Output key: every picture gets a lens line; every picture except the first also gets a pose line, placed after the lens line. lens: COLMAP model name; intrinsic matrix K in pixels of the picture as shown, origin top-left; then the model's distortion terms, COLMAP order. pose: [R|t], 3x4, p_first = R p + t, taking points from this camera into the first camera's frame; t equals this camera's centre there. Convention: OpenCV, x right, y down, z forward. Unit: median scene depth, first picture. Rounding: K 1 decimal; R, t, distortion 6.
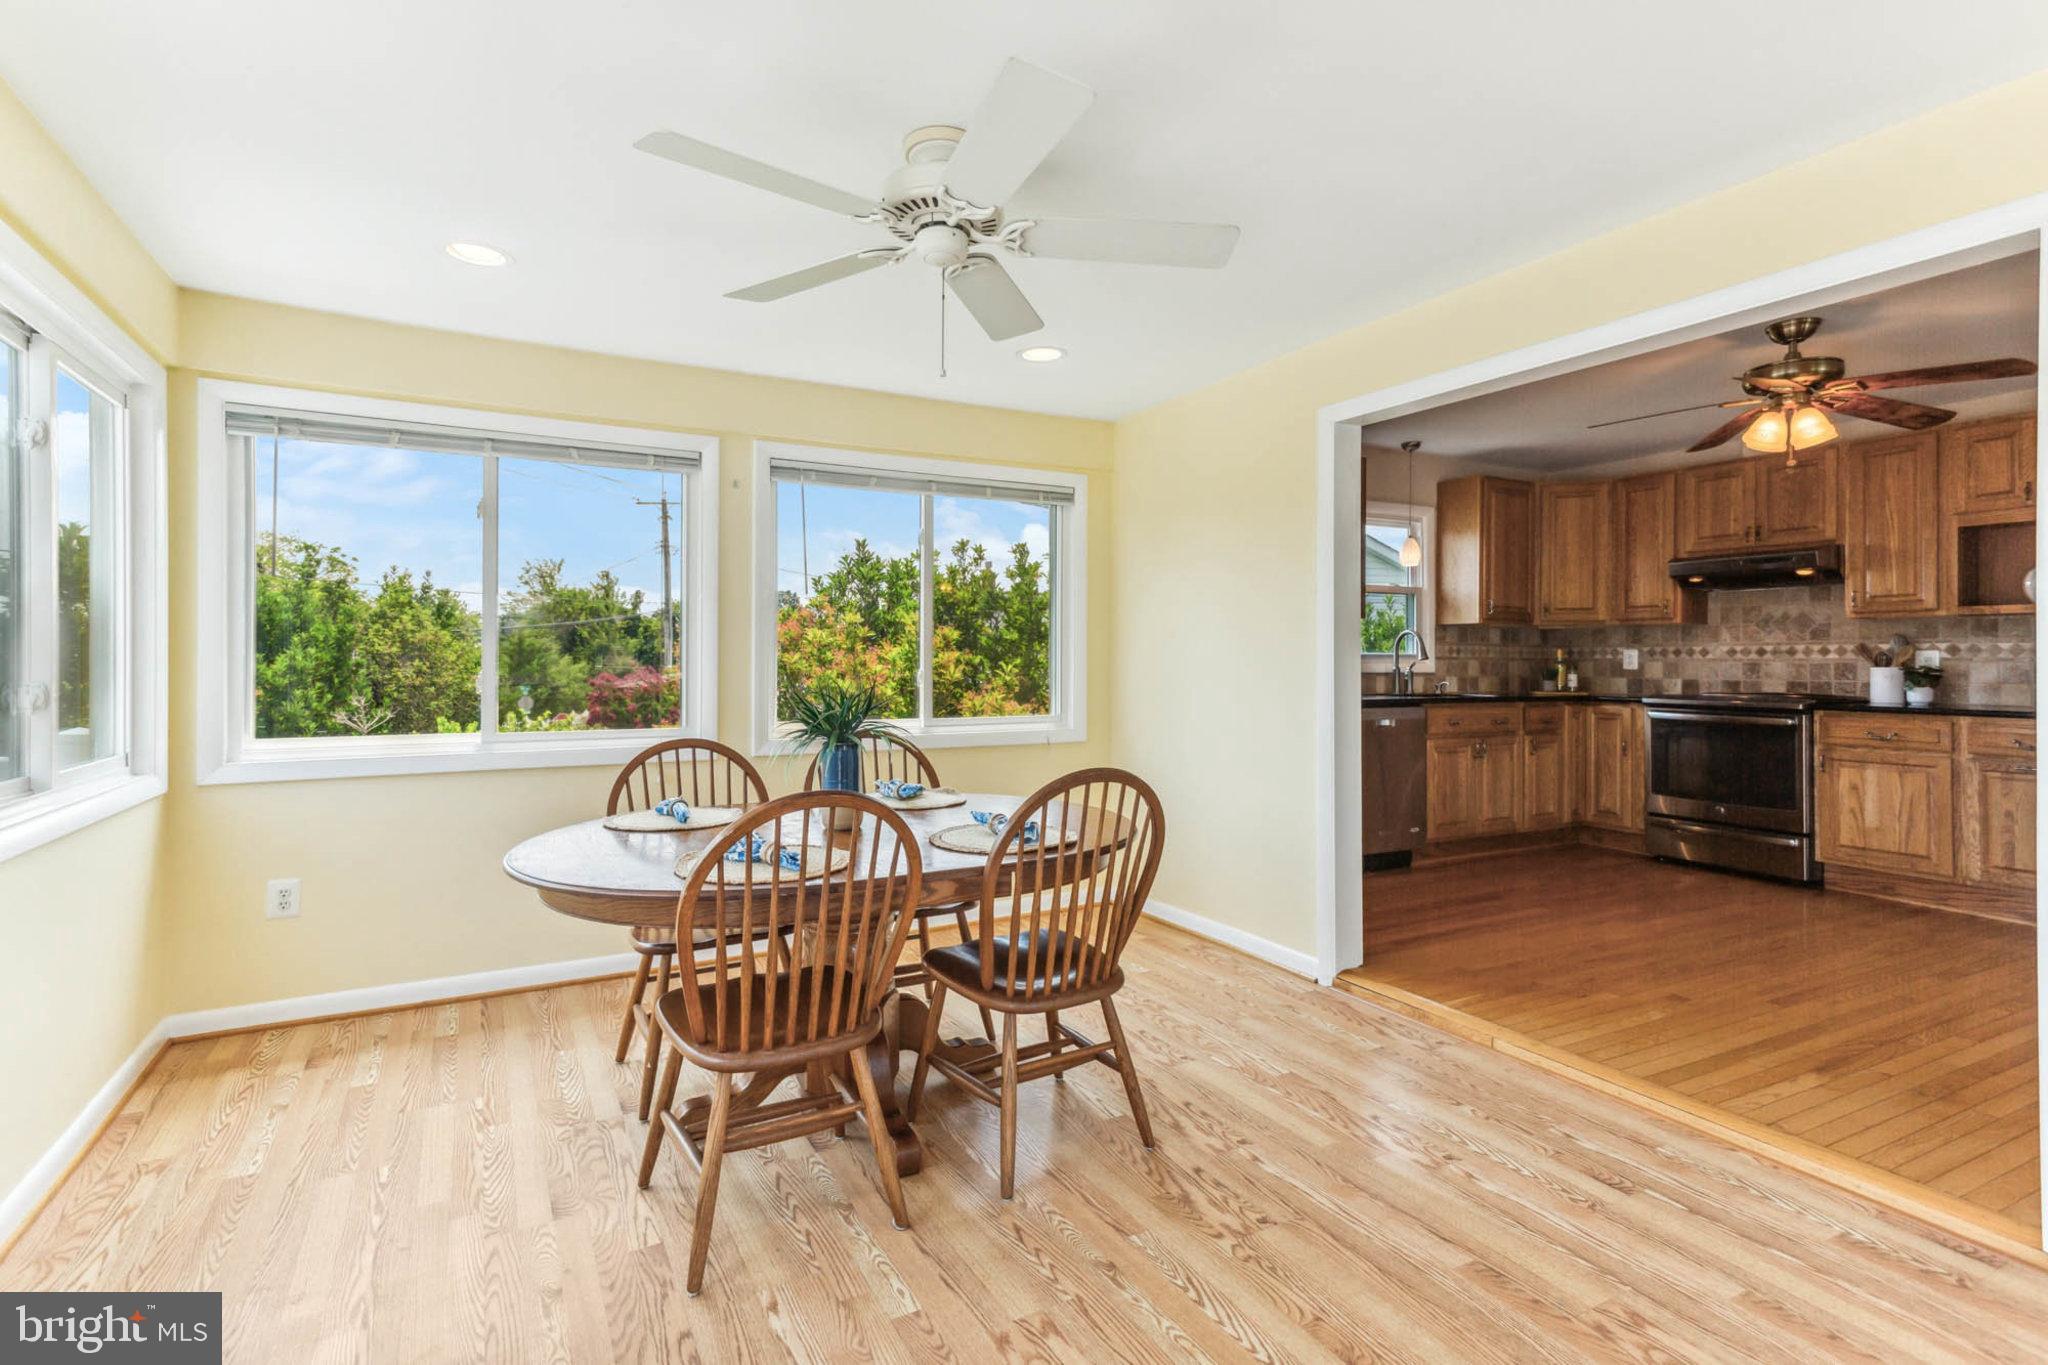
lens RADIAL K [[987.2, 0, 982.6], [0, 987.2, 655.8], [0, 0, 1]] dist [0.026761, 0.005990]
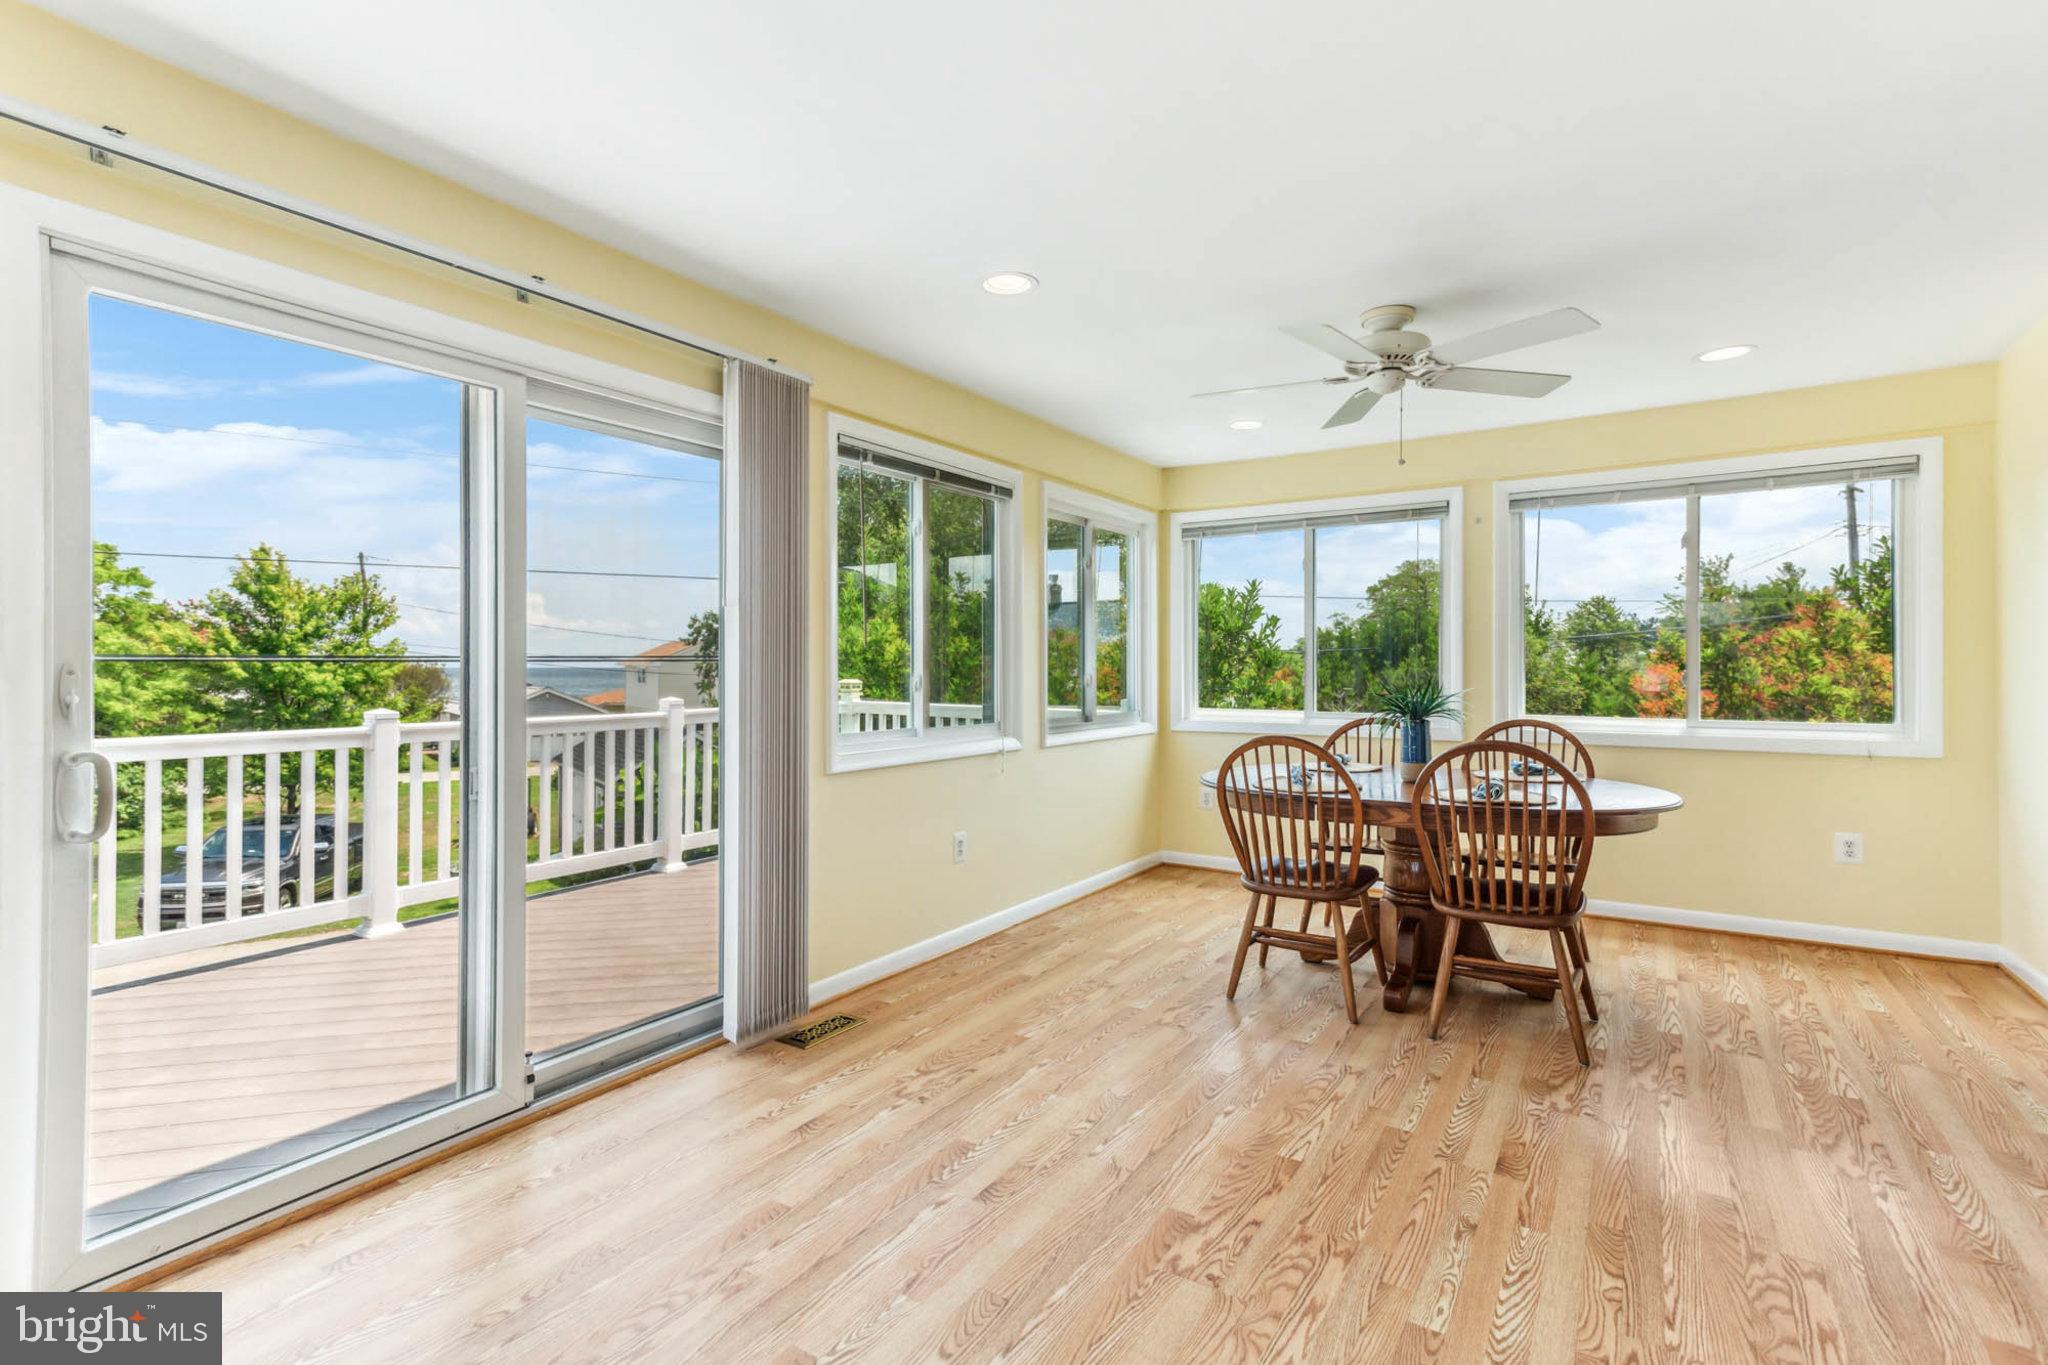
lens RADIAL K [[968.0, 0, 980.2], [0, 968.0, 667.5], [0, 0, 1]] dist [0.061015, 0.001283]
pose [[0.457945, -0.000623, -0.888981, 0.724382], [0.003986, 0.999991, 0.001353, 0.008245], [0.888972, -0.004163, 0.457943, -0.159213]]
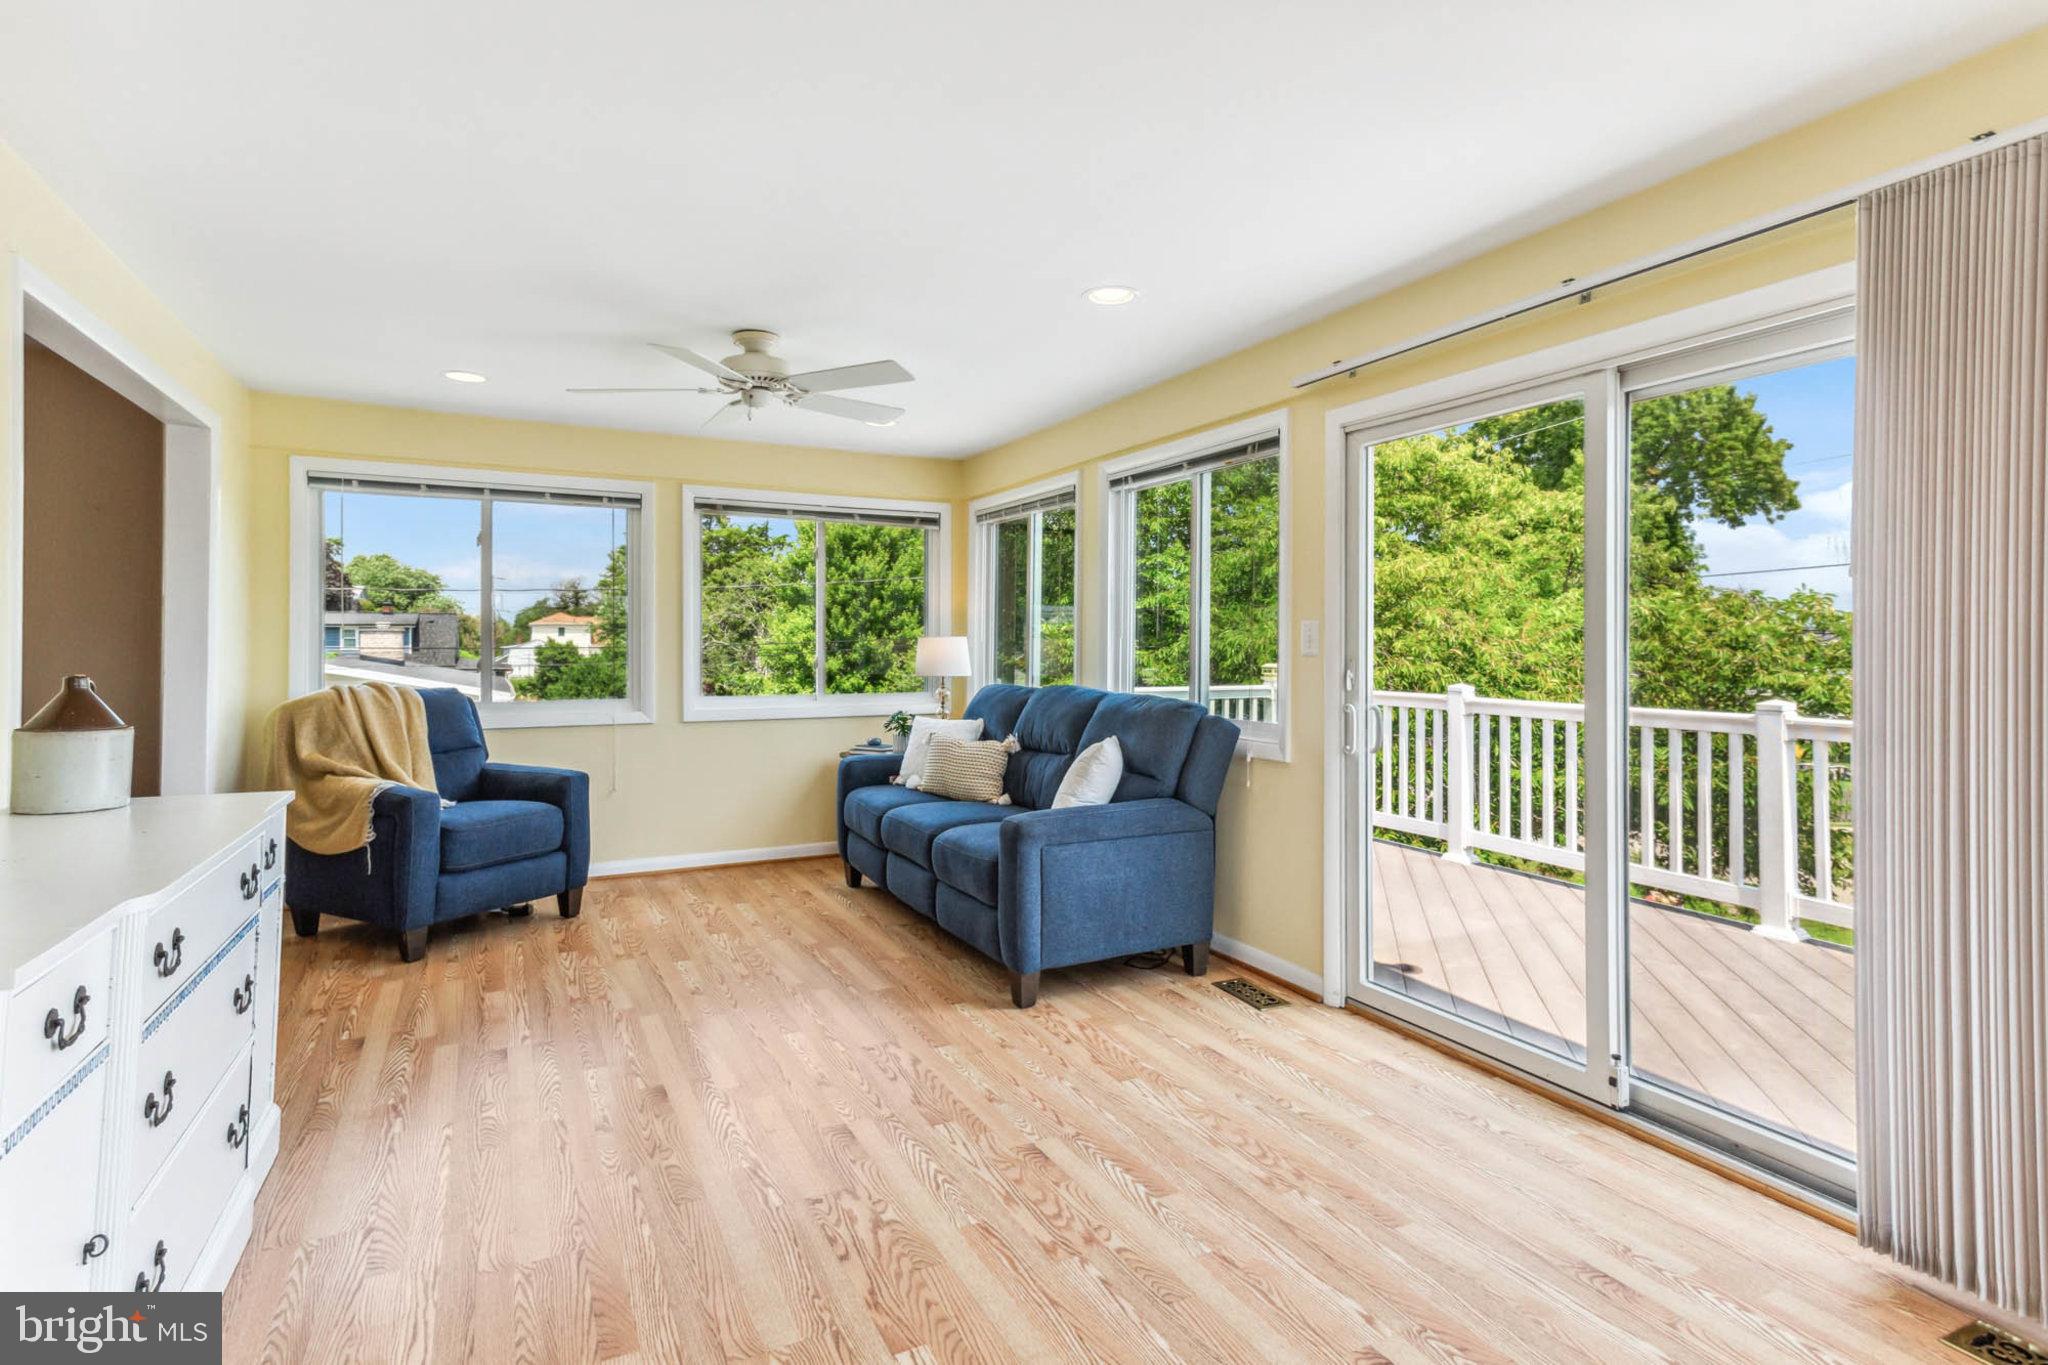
lens RADIAL K [[987.2, 0, 972.1], [0, 987.2, 645.9], [0, 0, 1]] dist [0.026761, 0.005990]
pose [[-0.999666, -0.001224, 0.025803, 0.282252], [-0.001235, 0.999999, -0.000388, 0.001661], [-0.025802, -0.000420, -0.999667, 0.765285]]
